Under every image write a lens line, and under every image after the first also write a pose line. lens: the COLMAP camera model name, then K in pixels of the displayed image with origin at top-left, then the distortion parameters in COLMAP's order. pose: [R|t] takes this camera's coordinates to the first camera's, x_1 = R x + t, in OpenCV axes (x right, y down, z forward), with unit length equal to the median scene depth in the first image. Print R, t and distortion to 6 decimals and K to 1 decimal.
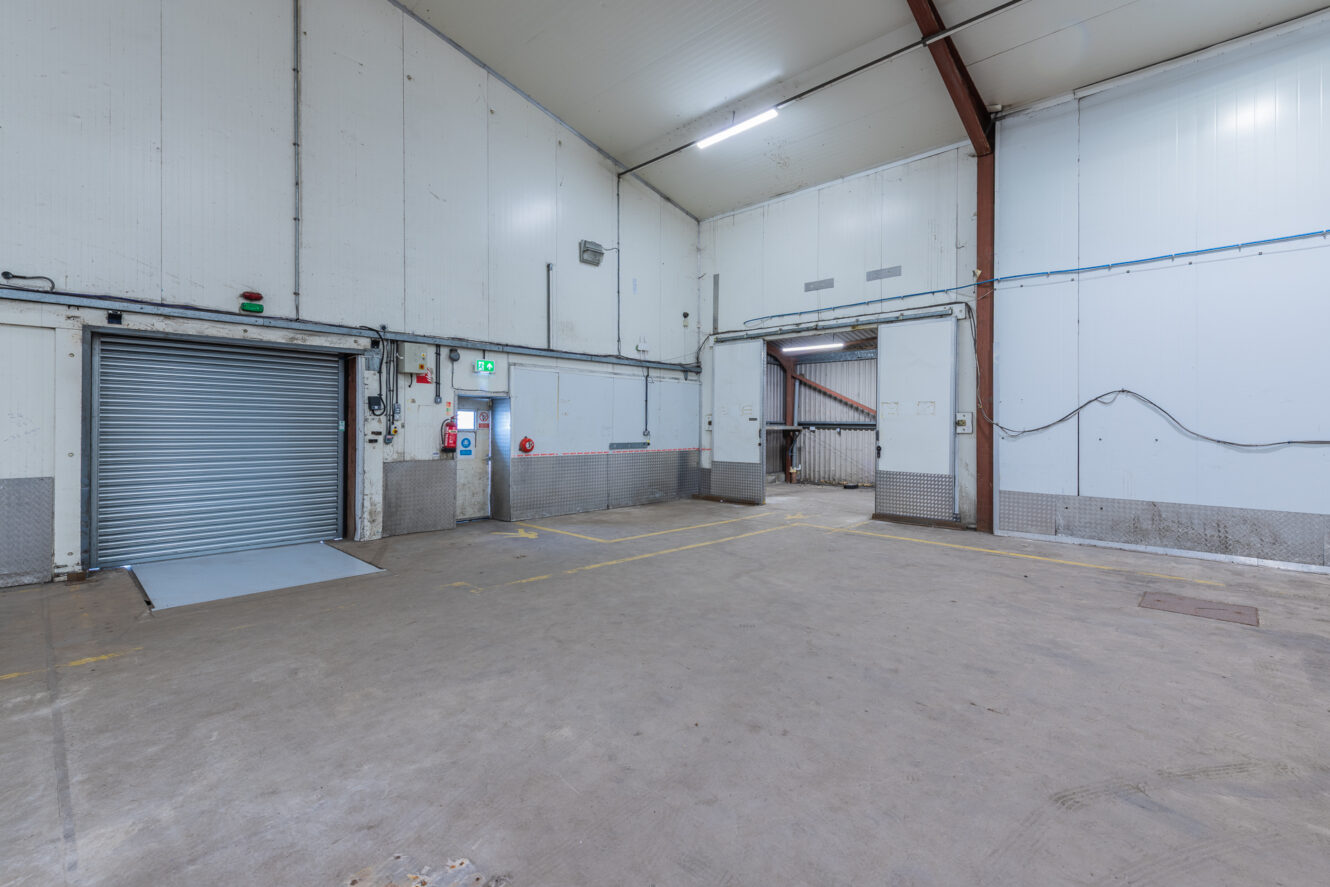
lens RADIAL K [[575.9, 0, 693.6], [0, 575.9, 426.3], [0, 0, 1]] dist [-0.003425, -0.001095]
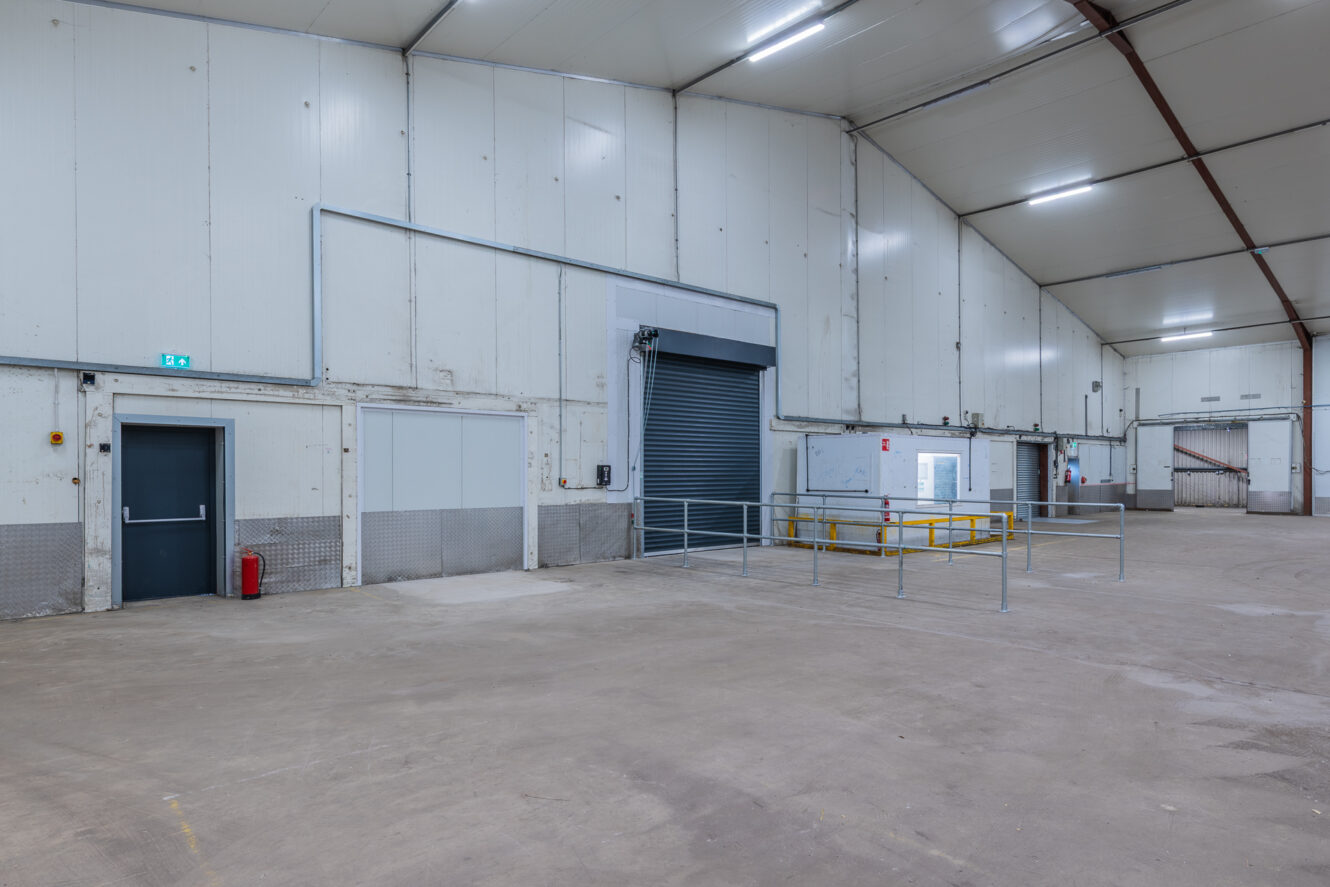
lens RADIAL K [[777.7, 0, 730.1], [0, 777.7, 479.4], [0, 0, 1]] dist [0.016691, -0.003429]
pose [[0.998034, -0.009739, -0.061913, -1.512155], [0.010287, 0.999911, 0.008531, -0.009434], [0.061825, -0.009152, 0.998045, -2.139950]]
